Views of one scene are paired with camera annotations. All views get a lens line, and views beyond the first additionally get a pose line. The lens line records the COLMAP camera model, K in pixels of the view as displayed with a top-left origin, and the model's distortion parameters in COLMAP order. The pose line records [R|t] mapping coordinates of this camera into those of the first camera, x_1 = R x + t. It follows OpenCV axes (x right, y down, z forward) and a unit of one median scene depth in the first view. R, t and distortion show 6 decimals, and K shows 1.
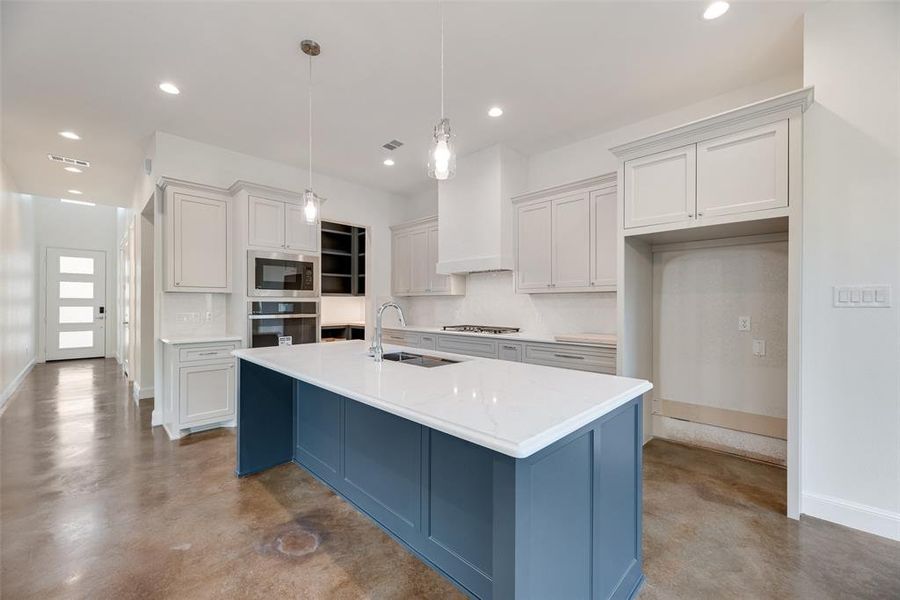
lens RADIAL K [[359.2, 0, 452.1], [0, 359.2, 302.9], [0, 0, 1]] dist [0.000888, -0.000248]
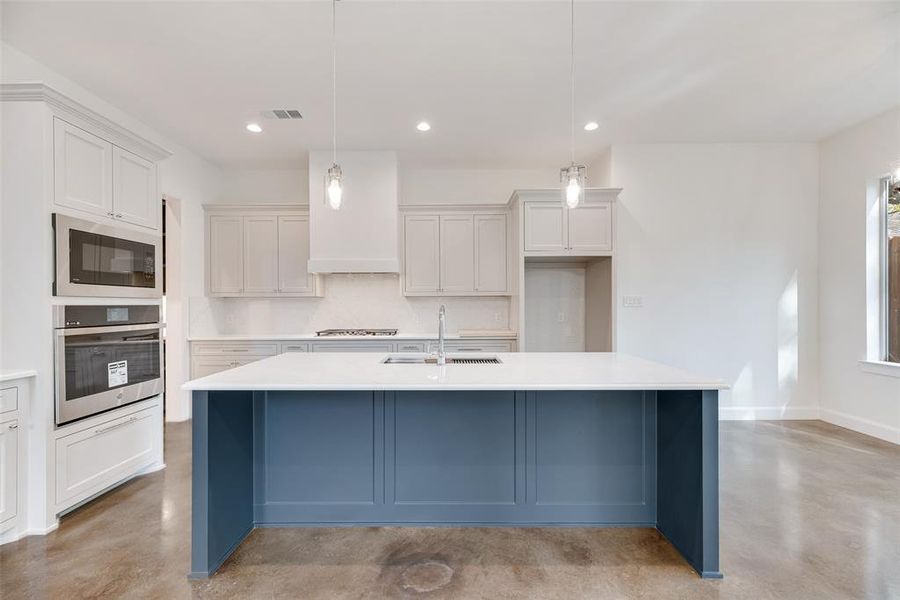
lens RADIAL K [[359.2, 0, 450.6], [0, 359.2, 303.9], [0, 0, 1]] dist [0.000888, -0.000248]
pose [[0.714576, -0.002970, 0.699552, -0.497792], [0.004052, 0.999992, 0.000107, -0.003563], [-0.699547, 0.002758, 0.714582, 0.158876]]
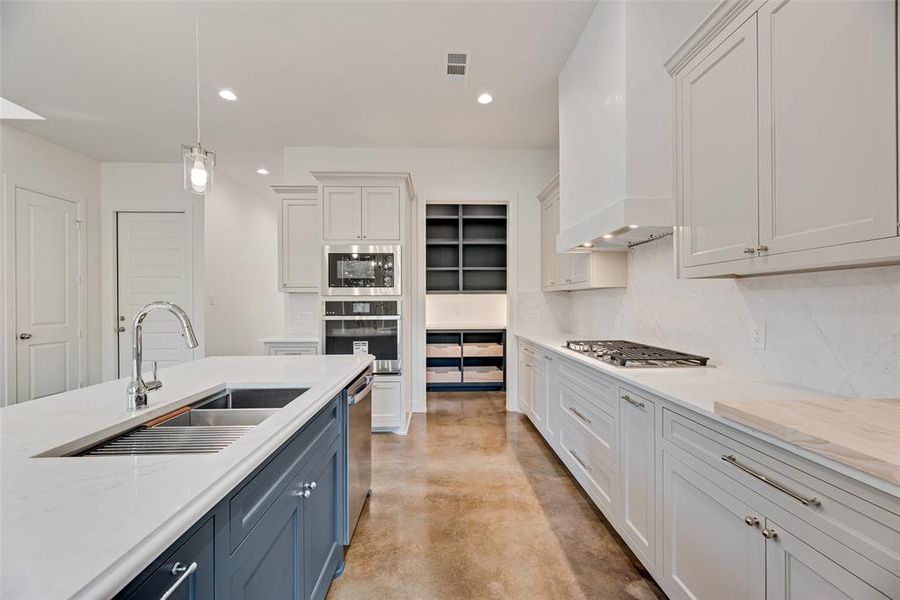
lens RADIAL K [[359.2, 0, 454.5], [0, 359.2, 301.4], [0, 0, 1]] dist [0.000888, -0.000248]
pose [[0.729305, -0.005798, -0.684164, 0.299094], [0.007481, 0.999972, -0.000500, -0.000521], [0.684148, -0.004753, 0.729328, 0.534456]]
